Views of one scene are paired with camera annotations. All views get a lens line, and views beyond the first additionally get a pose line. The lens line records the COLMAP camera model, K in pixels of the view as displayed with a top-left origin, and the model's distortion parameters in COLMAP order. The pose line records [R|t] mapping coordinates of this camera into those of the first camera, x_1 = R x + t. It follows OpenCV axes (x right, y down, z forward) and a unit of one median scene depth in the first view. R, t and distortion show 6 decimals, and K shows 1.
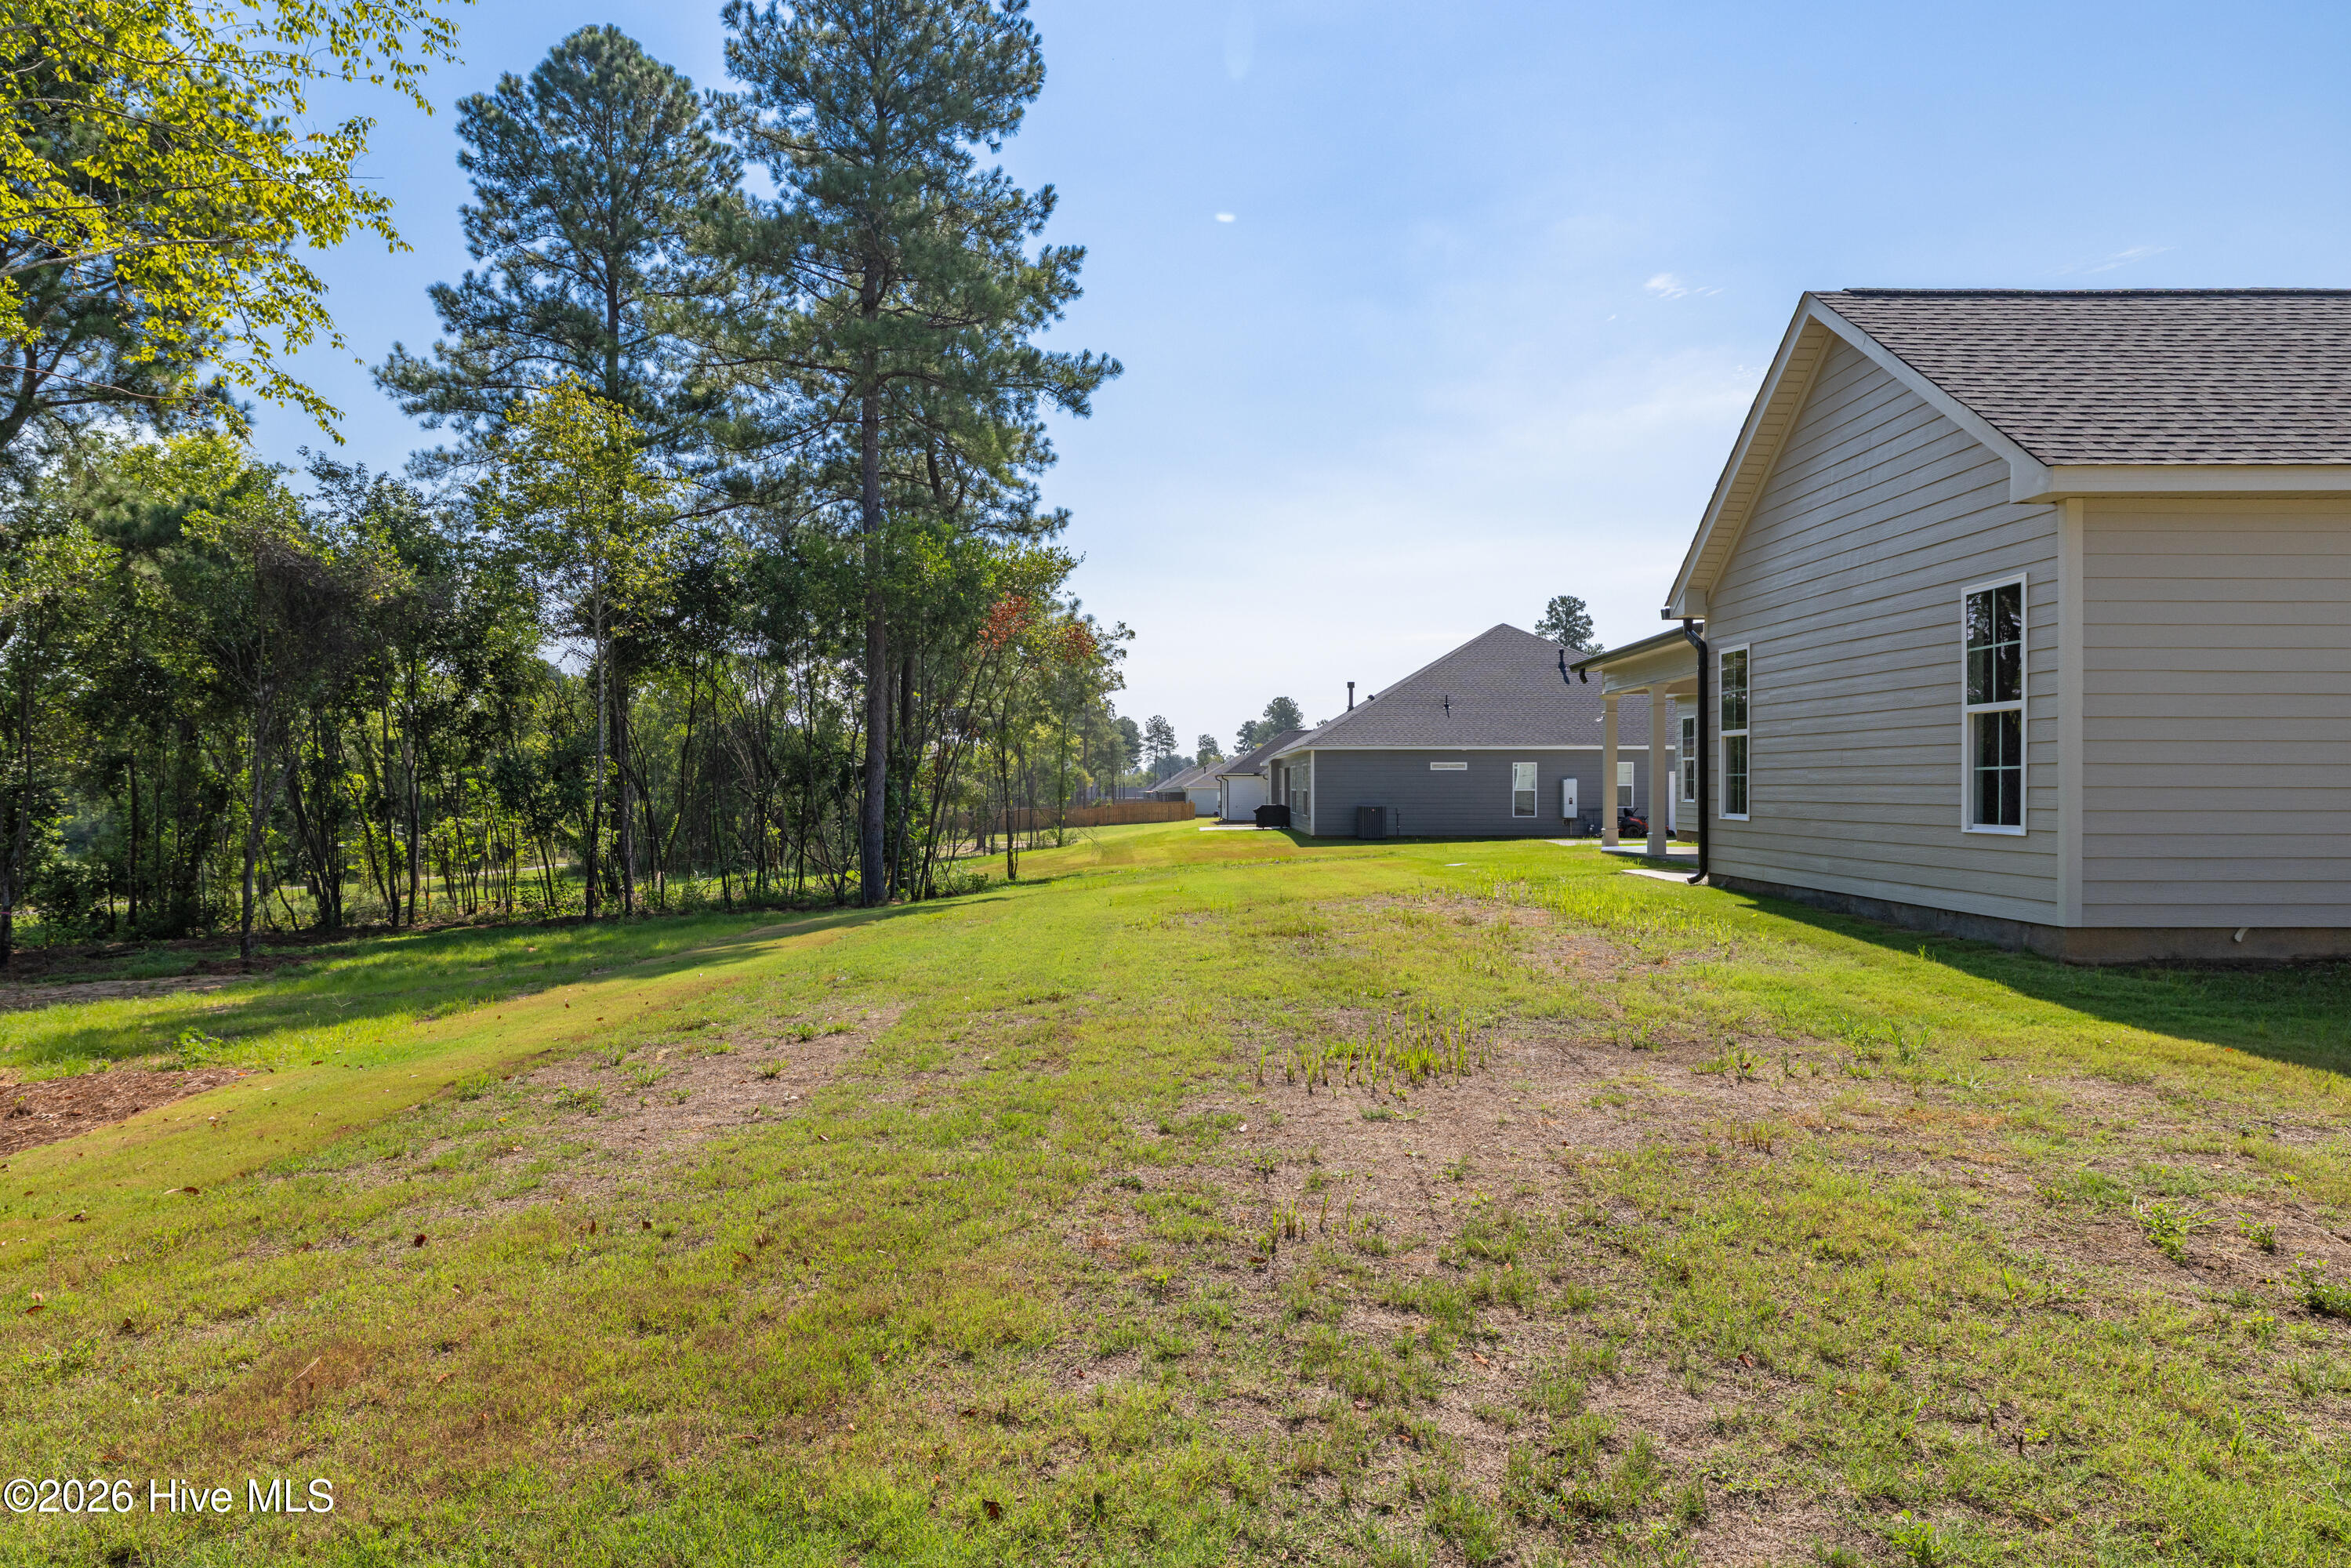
lens RADIAL K [[1407.9, 0, 1185.1], [0, 1407.9, 798.2], [0, 0, 1]] dist [0.014269, -0.006614]
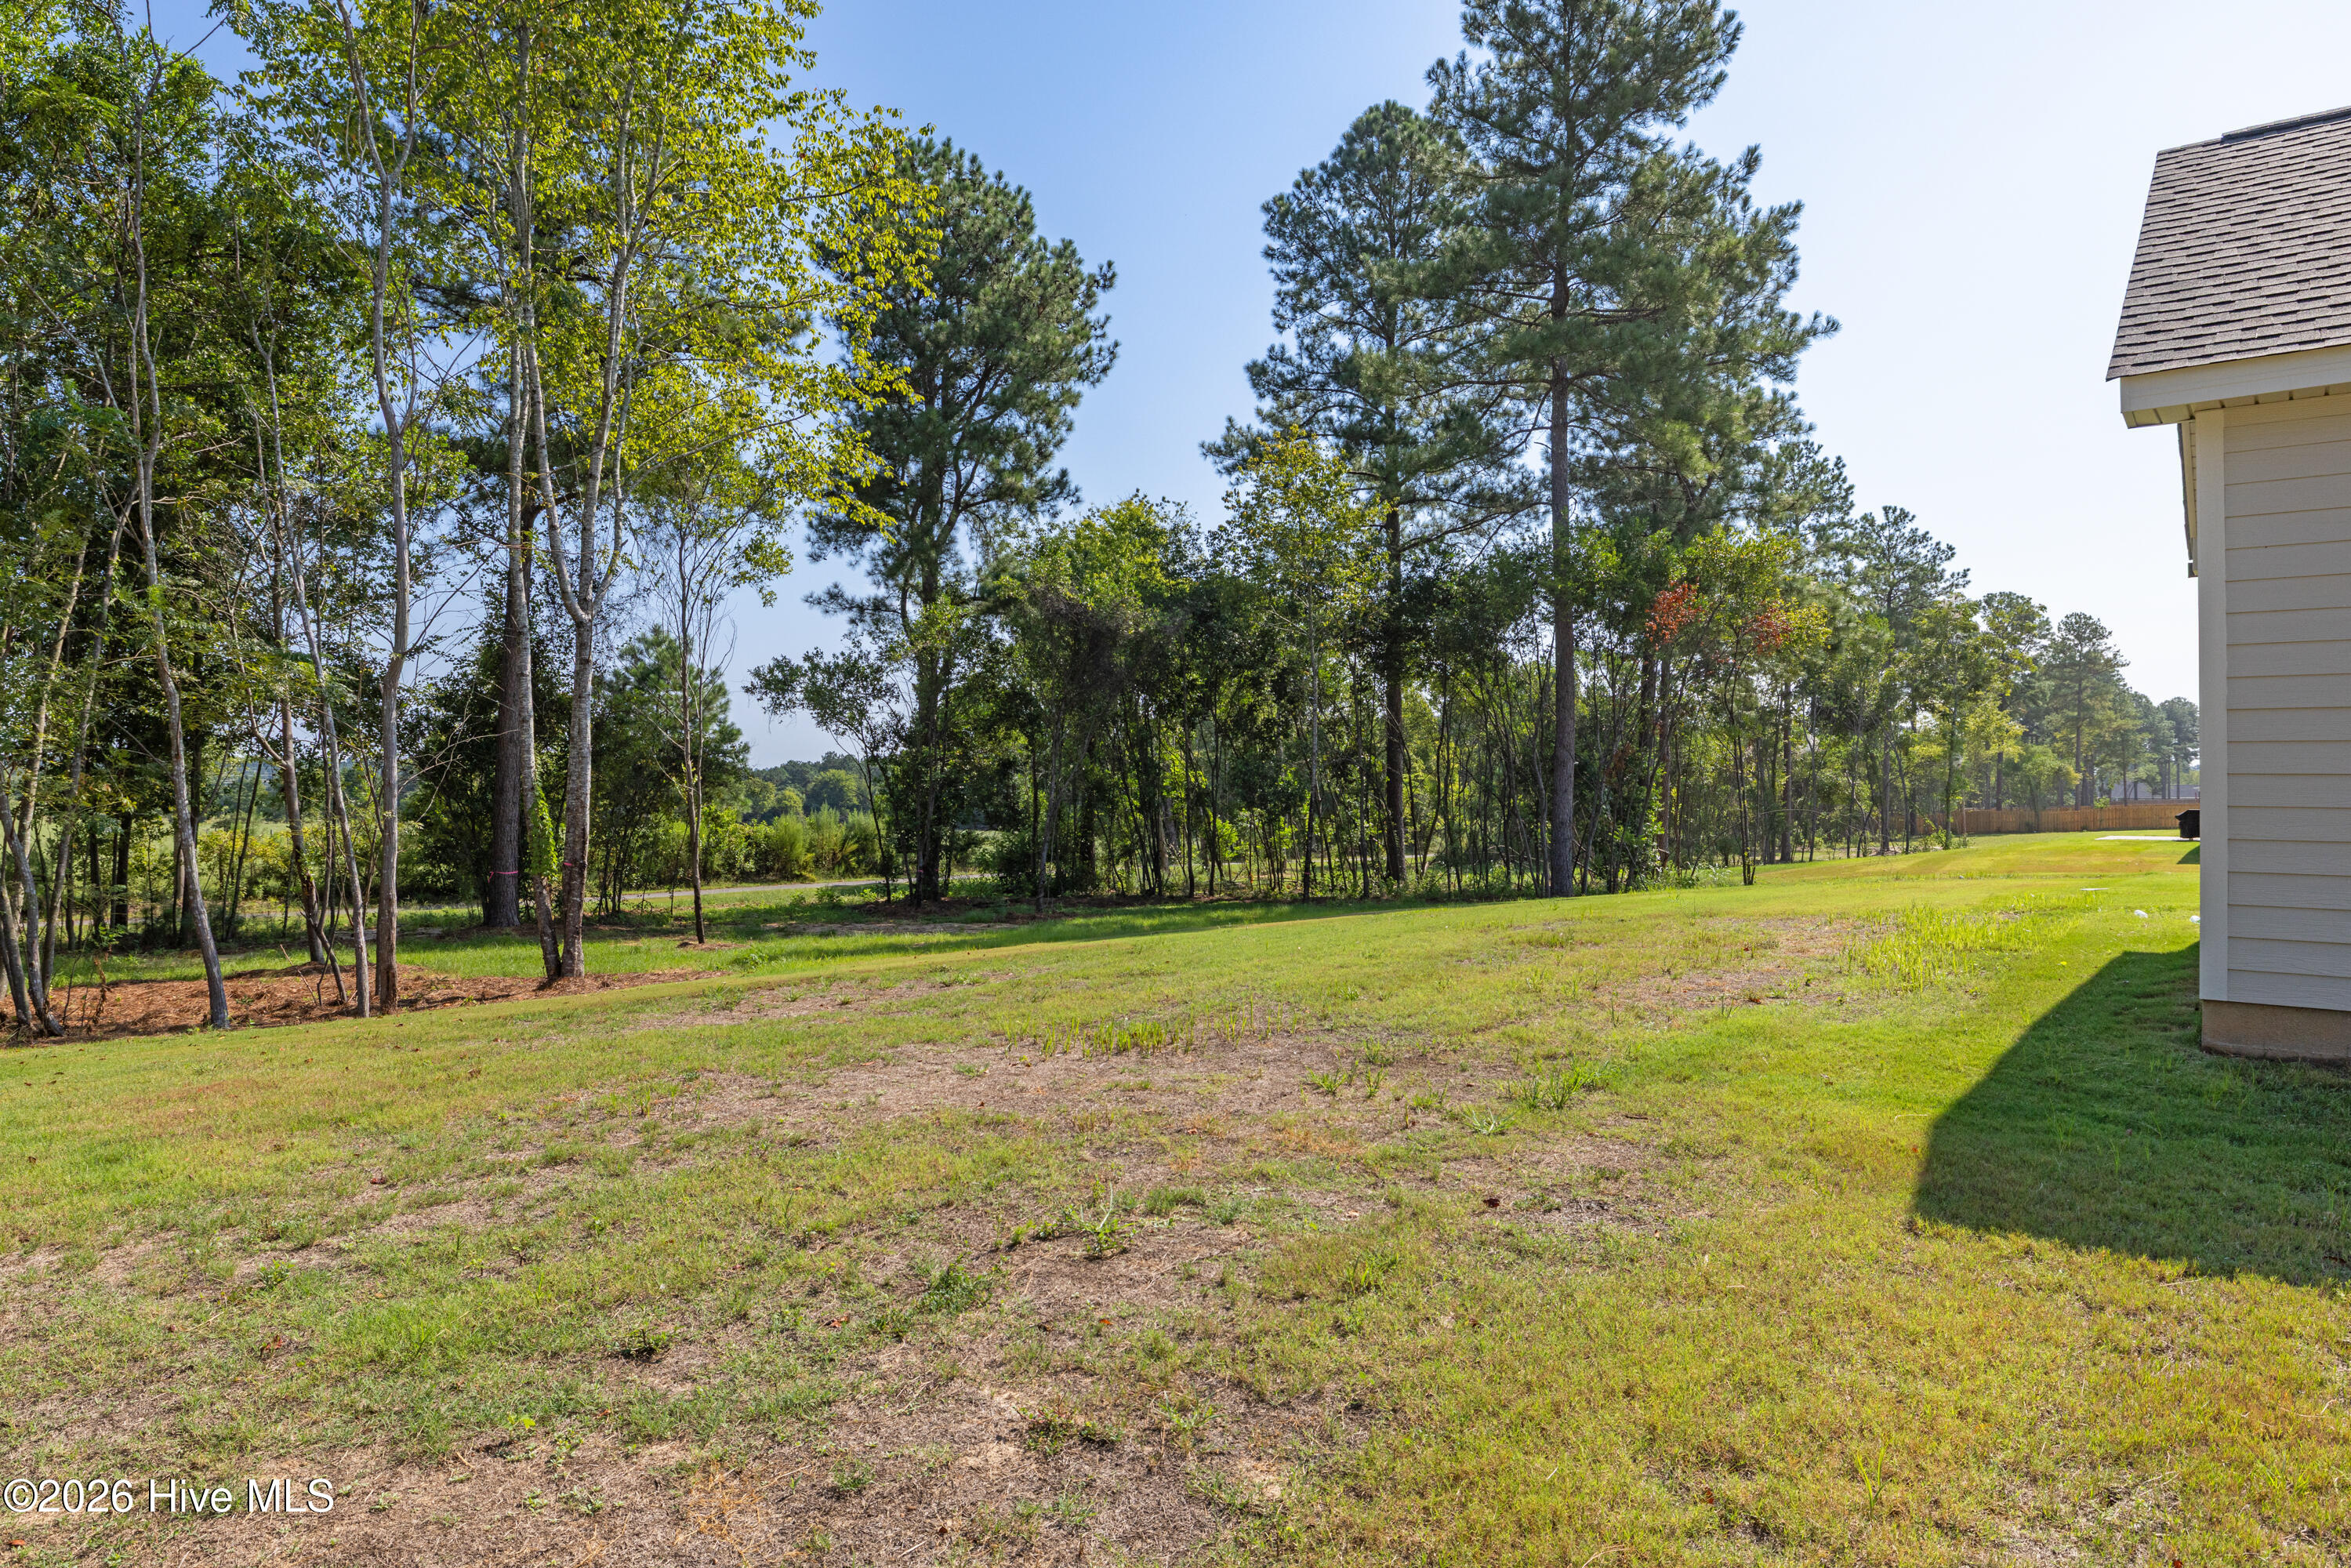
lens RADIAL K [[1407.9, 0, 1181.0], [0, 1407.9, 777.7], [0, 0, 1]] dist [0.014269, -0.006614]
pose [[0.798871, 0.002625, -0.601497, 0.163189], [-0.009444, 0.999922, -0.008179, -0.002094], [0.601428, 0.012214, 0.798834, 0.022862]]
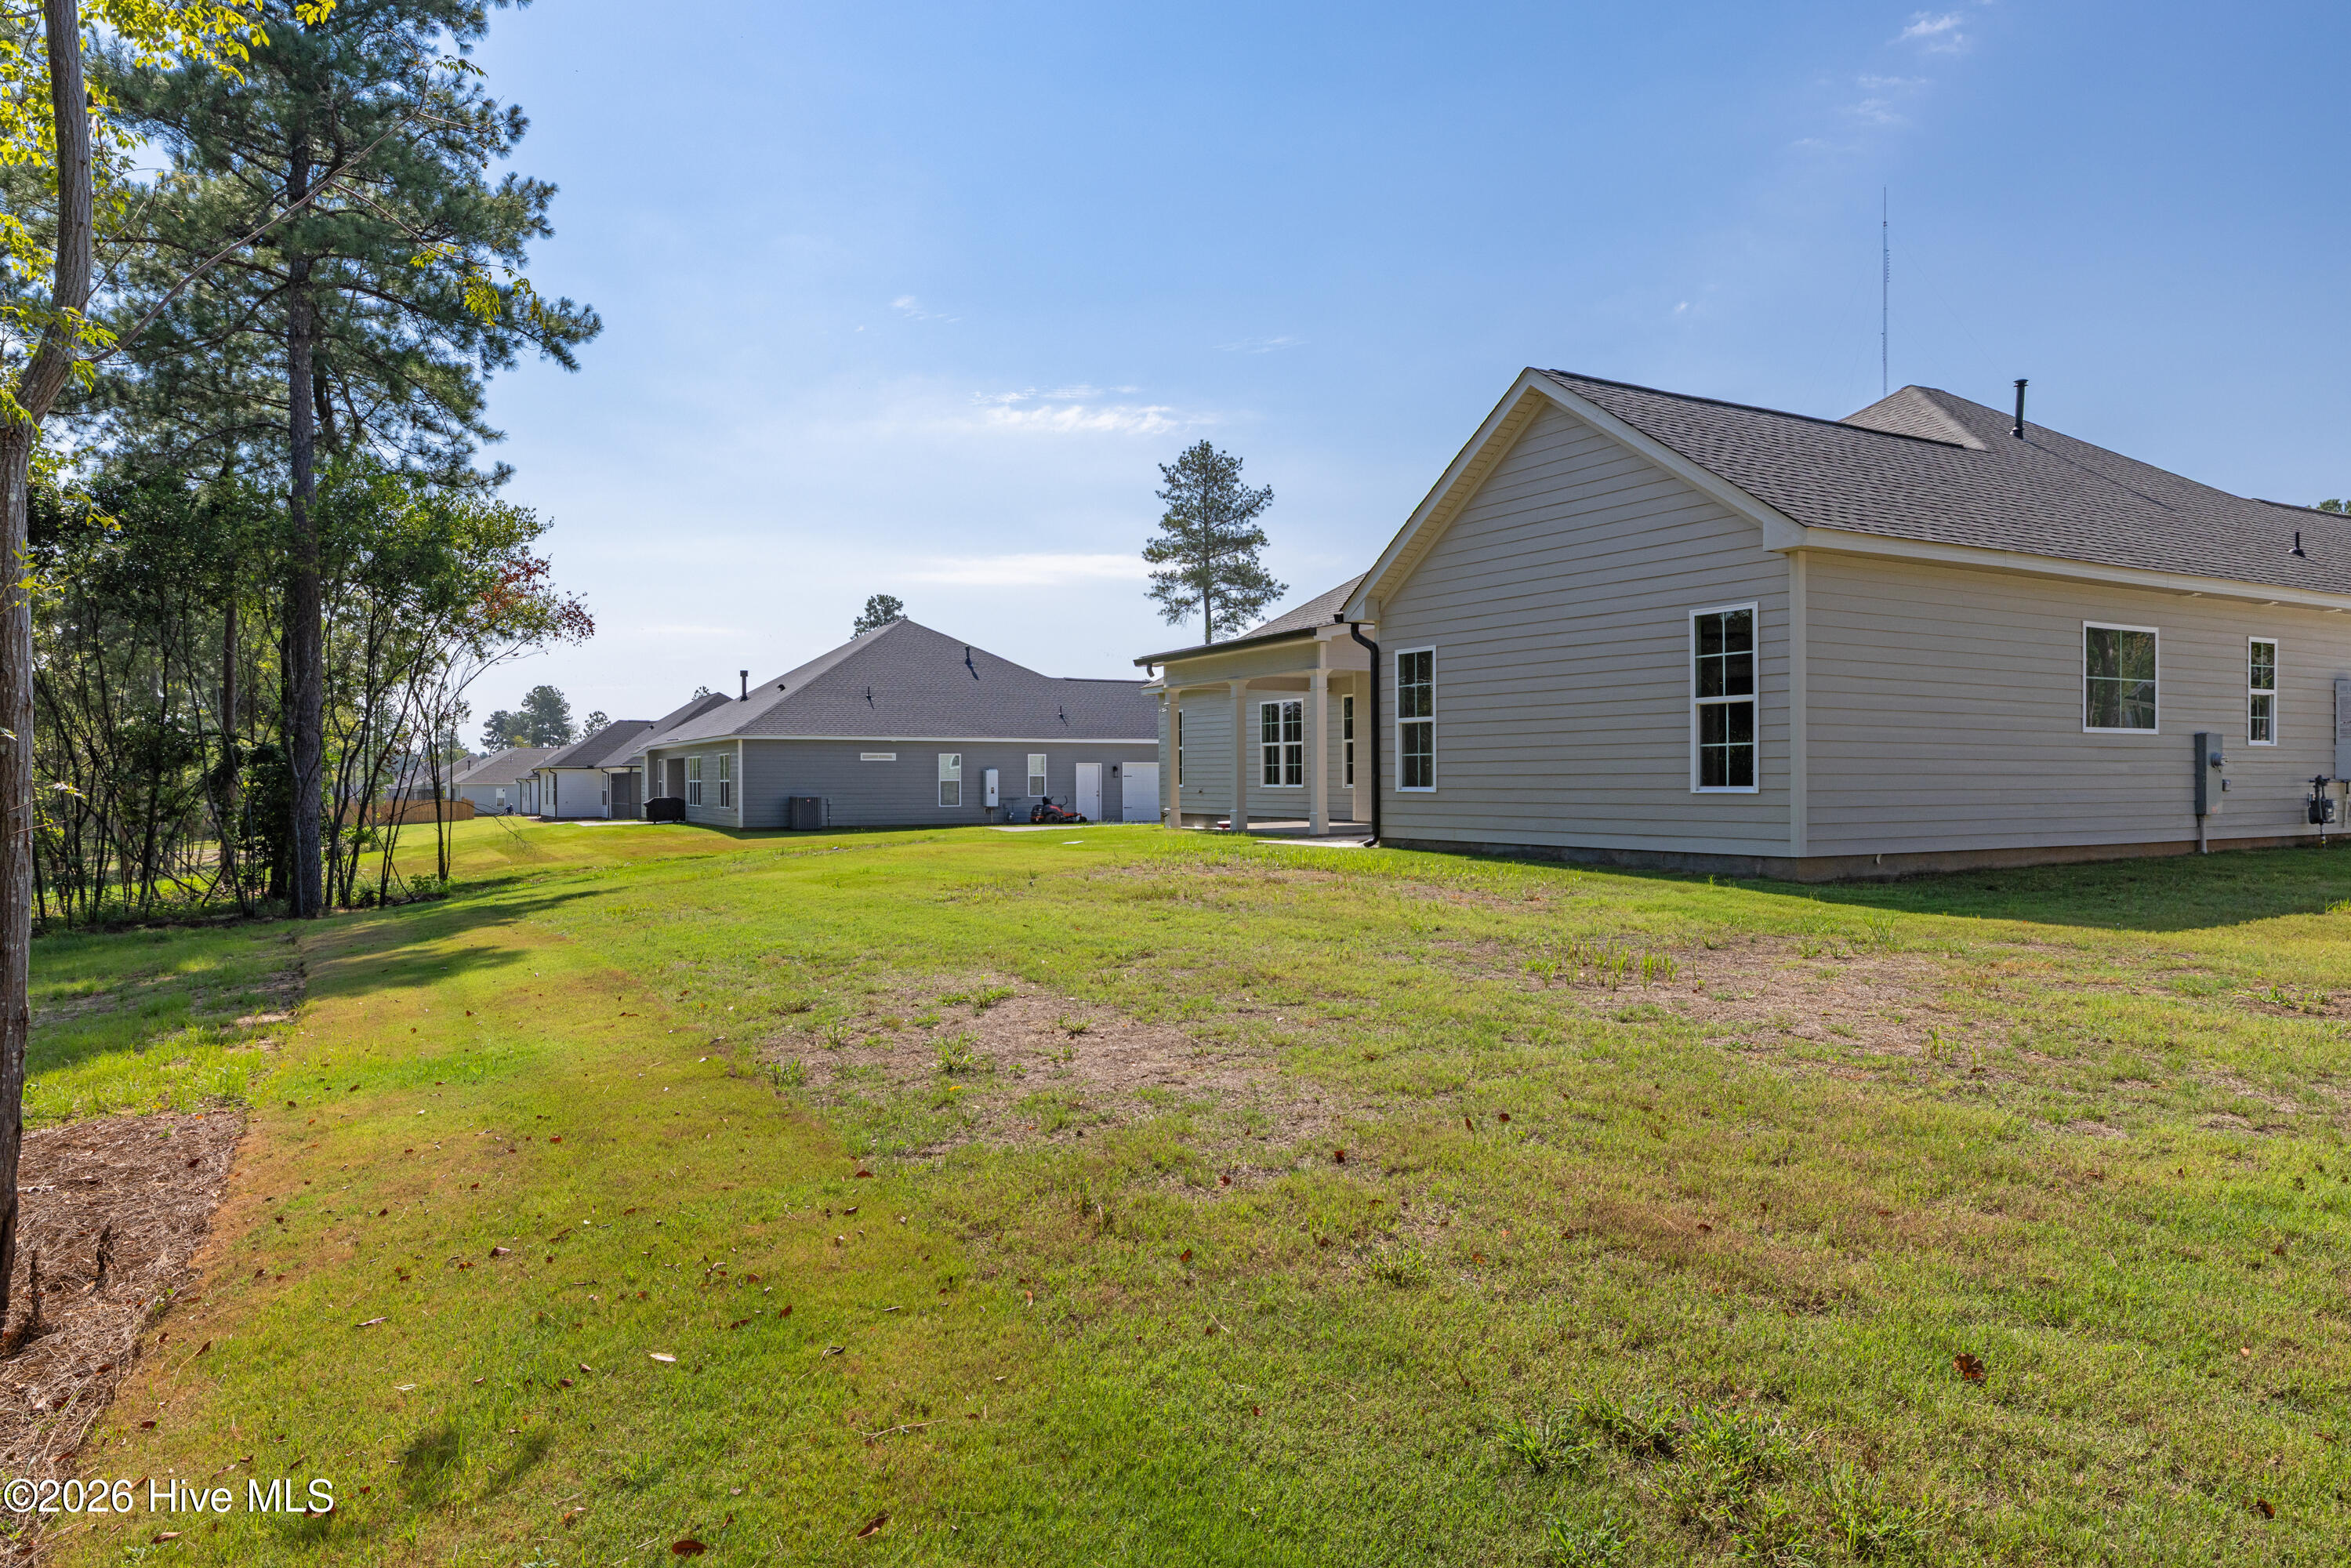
lens RADIAL K [[1407.9, 0, 1147.3], [0, 1407.9, 782.0], [0, 0, 1]] dist [0.014269, -0.006614]
pose [[0.885759, -0.002569, 0.464139, -0.158195], [0.006812, 0.999949, -0.007466, 0.006084], [-0.464096, 0.009775, 0.885731, 0.017650]]
